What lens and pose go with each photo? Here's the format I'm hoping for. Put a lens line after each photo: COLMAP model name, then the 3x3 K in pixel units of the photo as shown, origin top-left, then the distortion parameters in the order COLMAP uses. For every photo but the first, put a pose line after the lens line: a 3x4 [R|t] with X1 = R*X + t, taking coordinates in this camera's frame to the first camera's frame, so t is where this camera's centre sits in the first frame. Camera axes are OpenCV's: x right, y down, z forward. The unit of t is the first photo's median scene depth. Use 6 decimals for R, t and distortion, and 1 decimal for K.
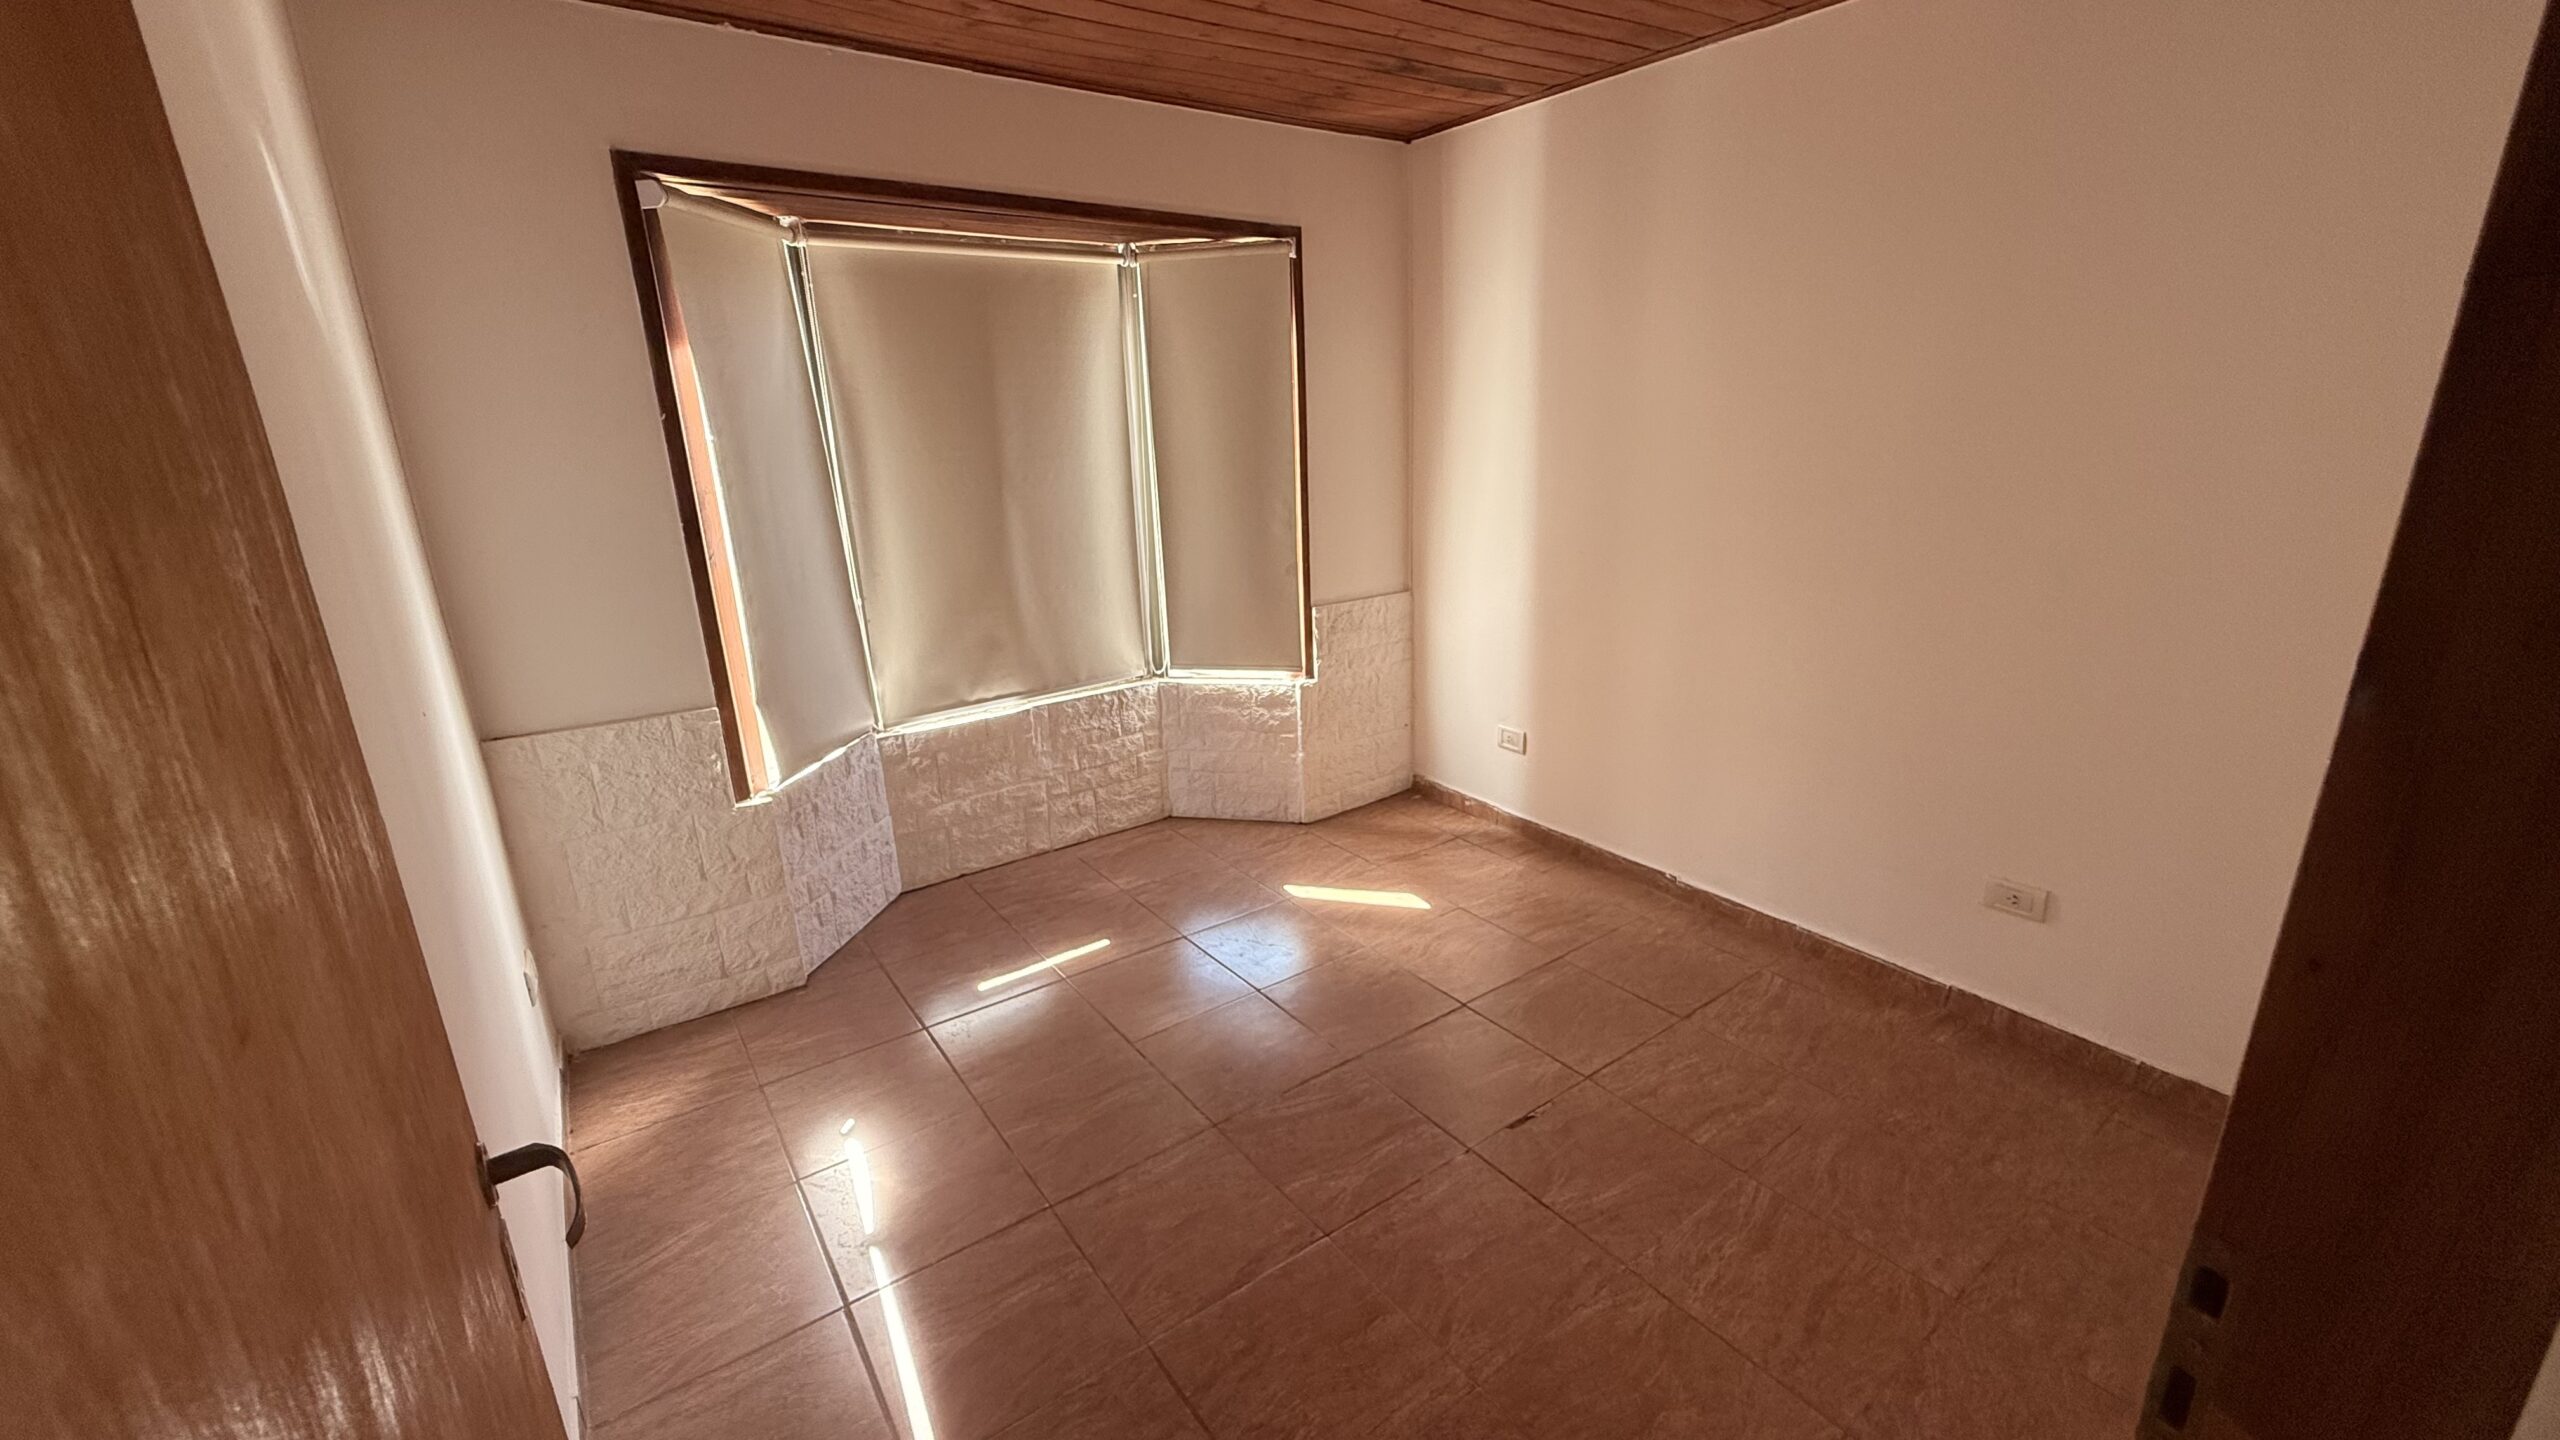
lens RADIAL K [[1027.2, 0, 1291.0], [0, 1027.2, 719.7], [0, 0, 1]] dist [0.002525, 0.000068]
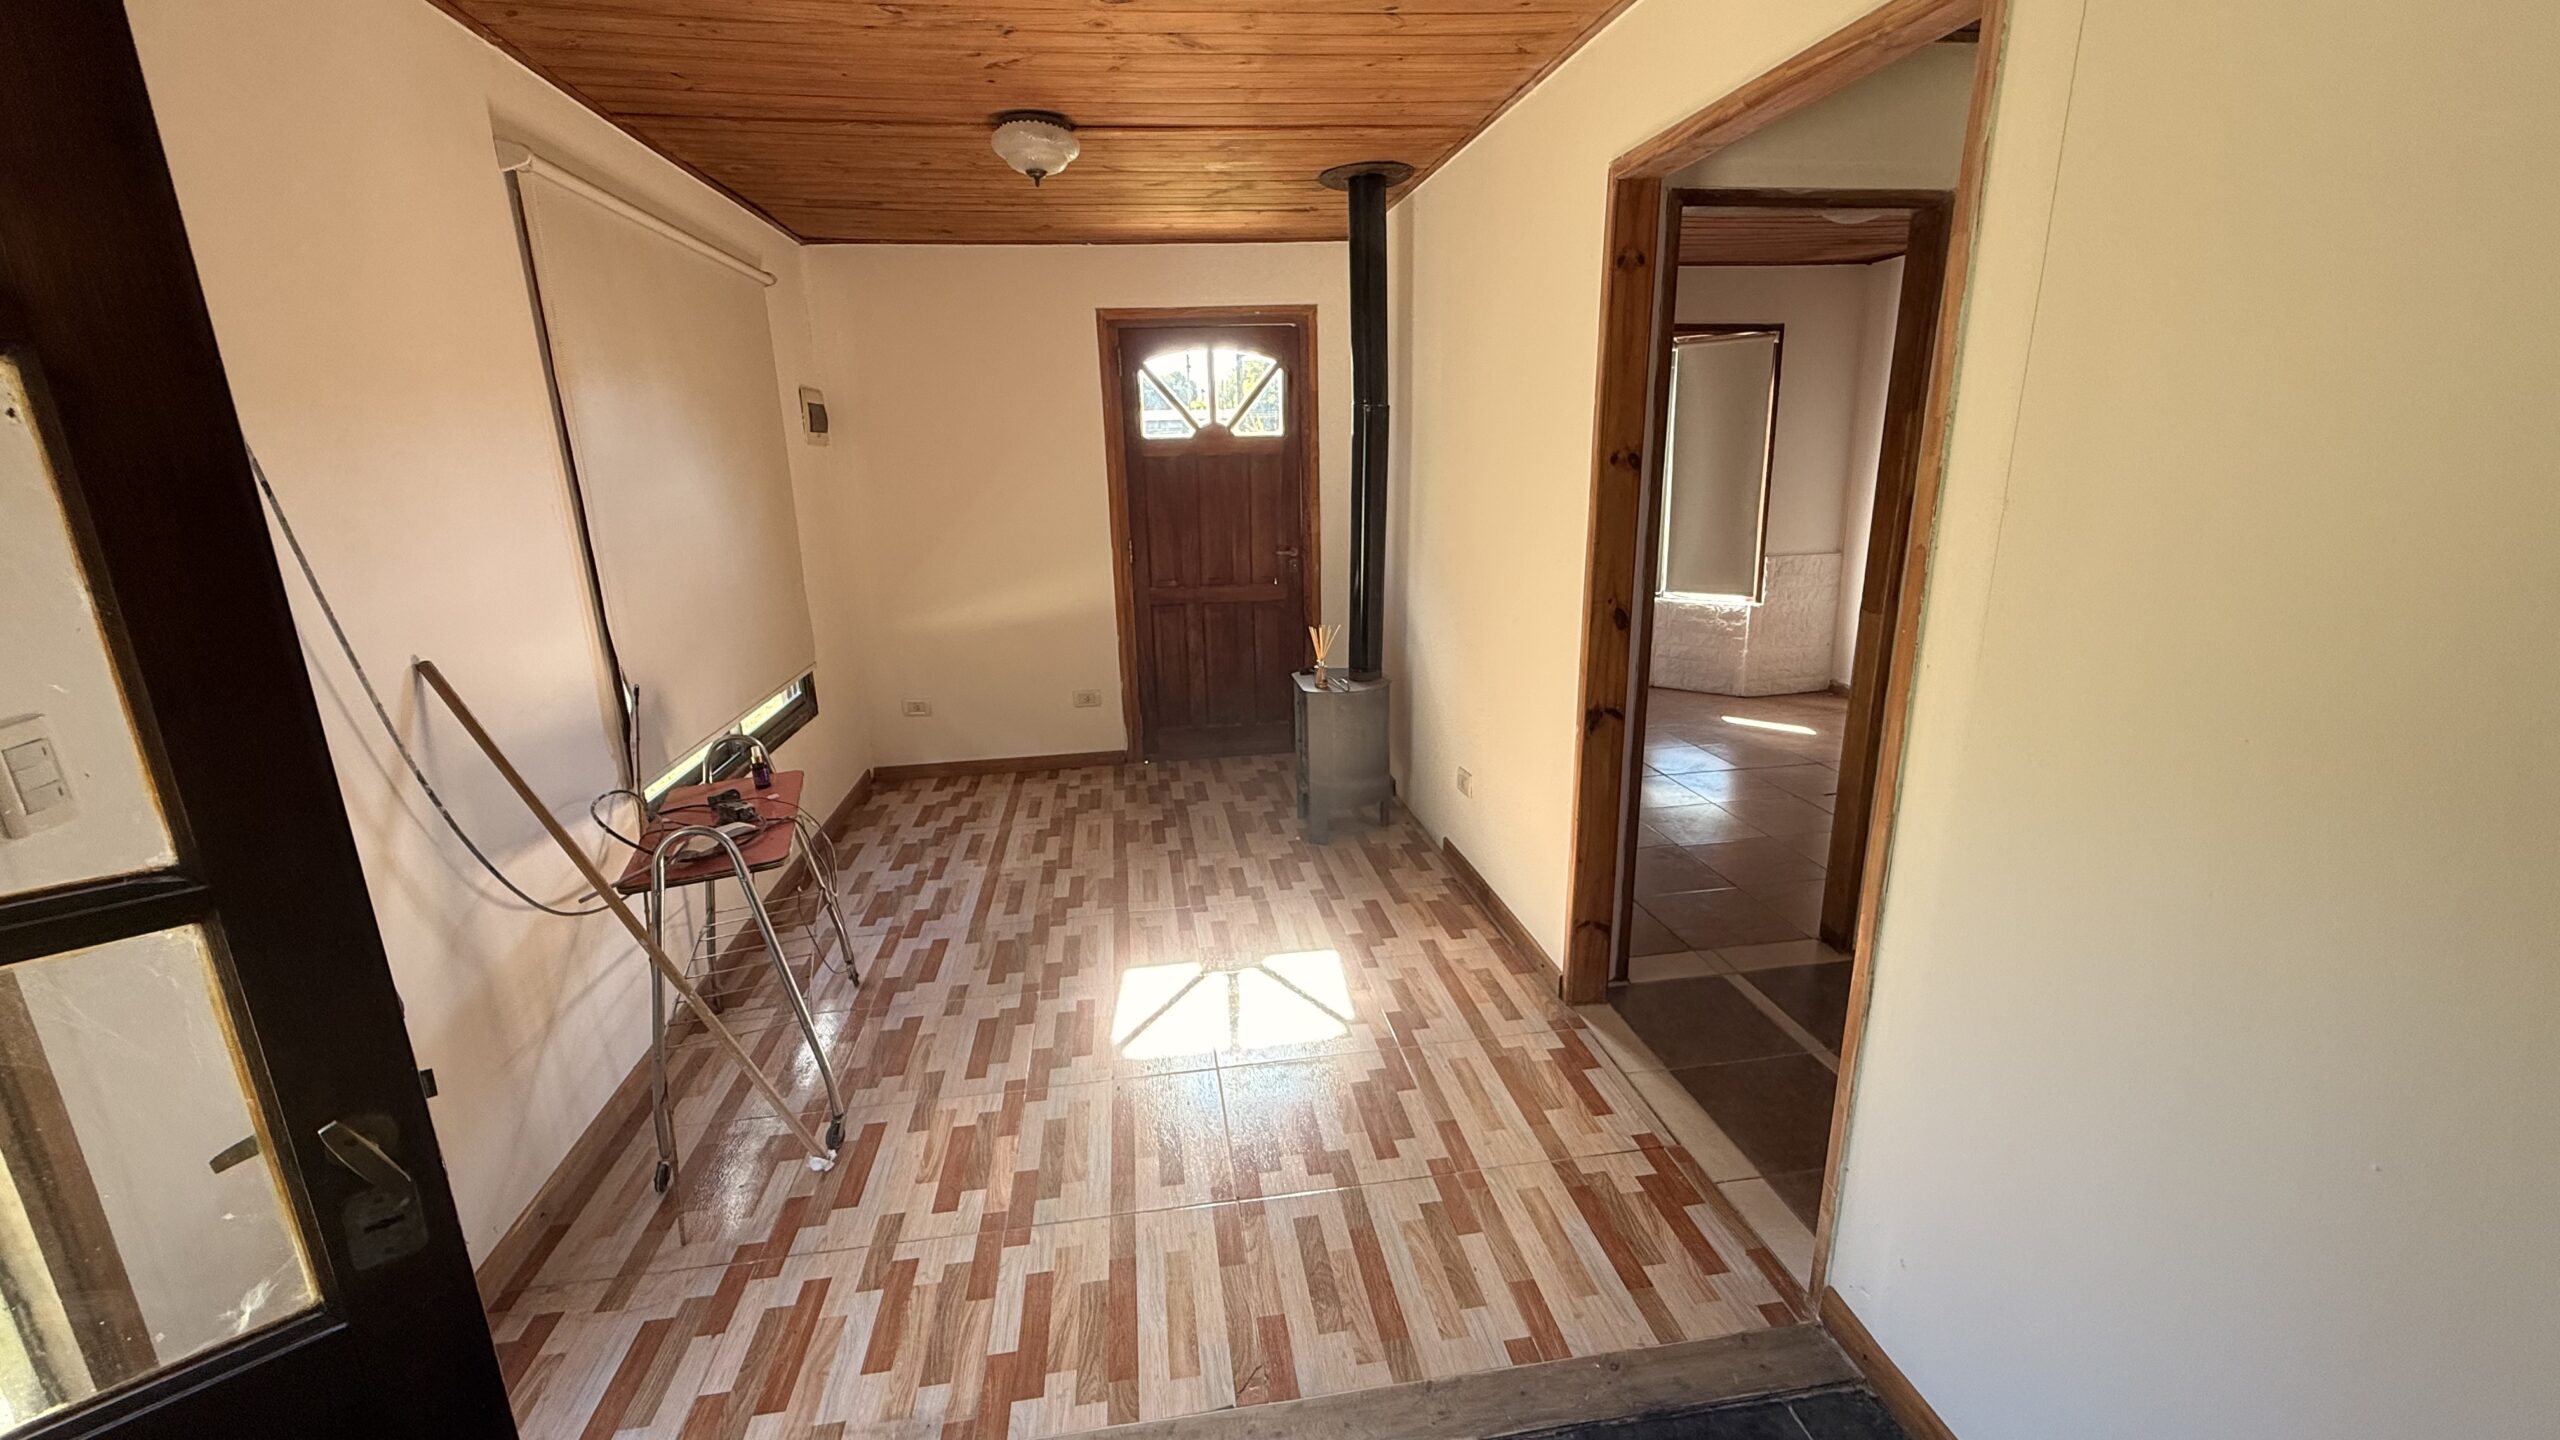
lens RADIAL K [[1027.2, 0, 1267.7], [0, 1027.2, 723.1], [0, 0, 1]] dist [0.002525, 0.000068]
pose [[0.887940, 0.115779, -0.445149, 0.072617], [-0.130487, 0.991447, -0.002417, 0.242833], [0.441062, 0.060232, 0.895453, -0.723916]]
